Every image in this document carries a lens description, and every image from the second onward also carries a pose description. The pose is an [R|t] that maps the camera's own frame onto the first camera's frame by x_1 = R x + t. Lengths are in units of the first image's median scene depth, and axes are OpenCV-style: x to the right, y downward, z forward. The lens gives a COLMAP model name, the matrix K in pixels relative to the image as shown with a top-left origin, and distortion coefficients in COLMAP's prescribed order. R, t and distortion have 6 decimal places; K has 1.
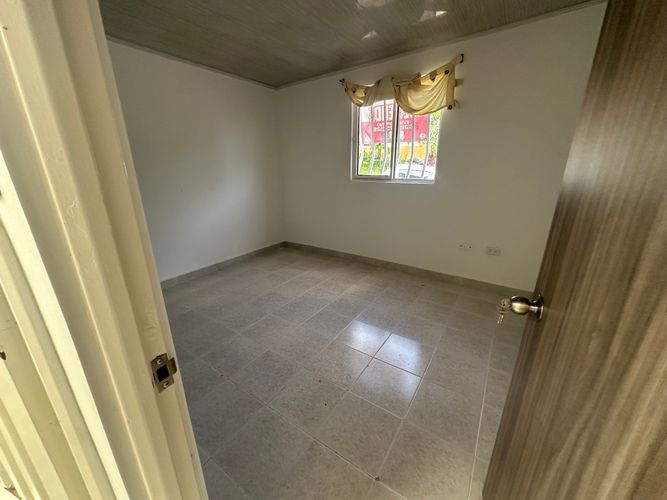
lens RADIAL K [[270.6, 0, 333.5], [0, 270.6, 250.0], [0, 0, 1]] dist [-0.000886, -0.000067]
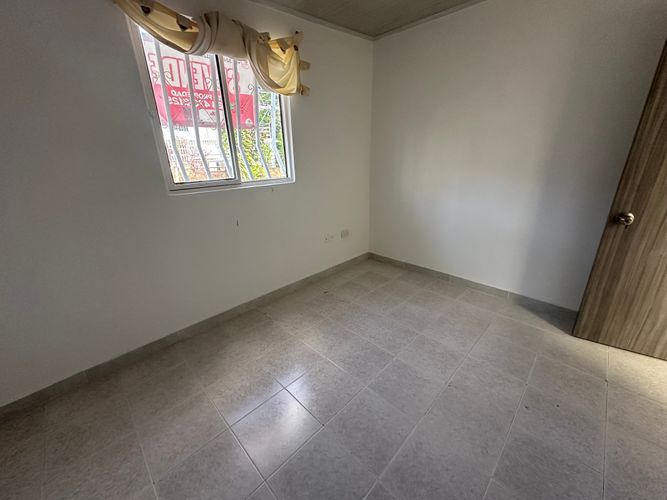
lens RADIAL K [[267.9, 0, 339.3], [0, 267.9, 248.8], [0, 0, 1]] dist [0.000109, -0.000071]
pose [[0.185427, -0.330421, 0.925440, -0.429741], [0.327382, 0.908742, 0.258862, -0.213114], [-0.926519, 0.254972, 0.276679, 0.654358]]
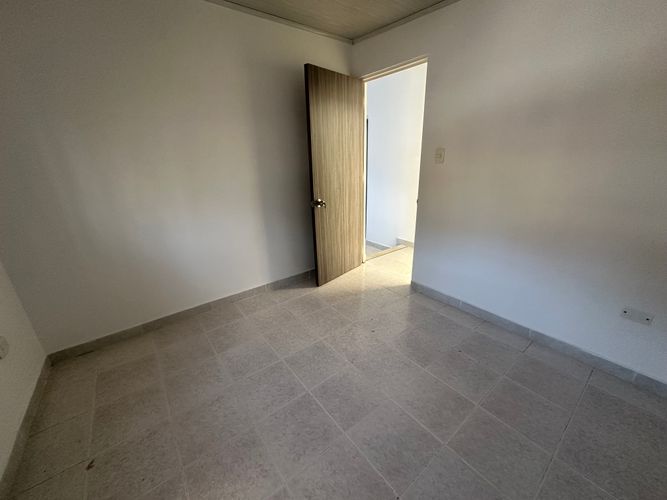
lens RADIAL K [[265.8, 0, 333.9], [0, 265.8, 249.4], [0, 0, 1]] dist [-0.001798, 0.000045]
pose [[-0.946652, -0.081817, 0.311699, -0.123301], [0.127750, 0.792710, 0.596063, -0.320150], [-0.295855, 0.604084, -0.739968, 0.961379]]
